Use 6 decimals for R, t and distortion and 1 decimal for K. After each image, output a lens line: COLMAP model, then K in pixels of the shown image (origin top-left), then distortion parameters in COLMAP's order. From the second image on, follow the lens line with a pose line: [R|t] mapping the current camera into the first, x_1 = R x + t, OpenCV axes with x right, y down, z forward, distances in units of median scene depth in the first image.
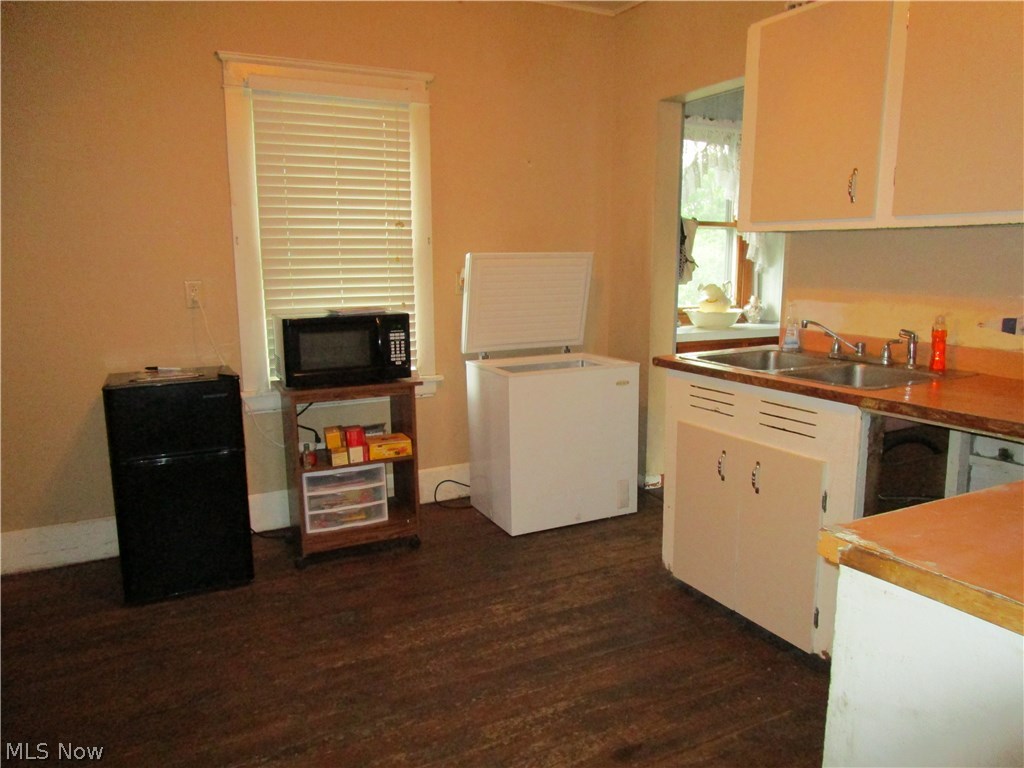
lens RADIAL K [[746.9, 0, 516.7], [0, 746.9, 386.2], [0, 0, 1]] dist [-0.006326, -0.007253]
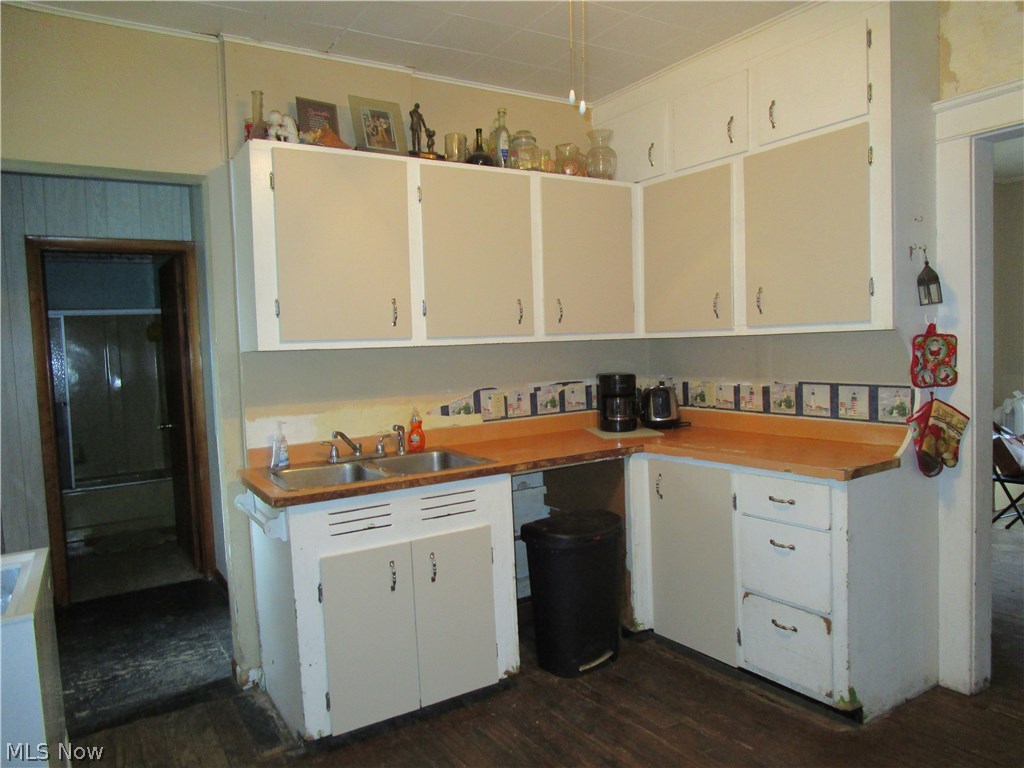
lens RADIAL K [[746.9, 0, 516.7], [0, 746.9, 386.2], [0, 0, 1]] dist [-0.006326, -0.007253]
pose [[-0.098264, -0.051828, 0.993810, -0.801773], [0.207859, 0.975547, 0.071428, -0.199524], [-0.973211, 0.213591, -0.085089, 0.948742]]
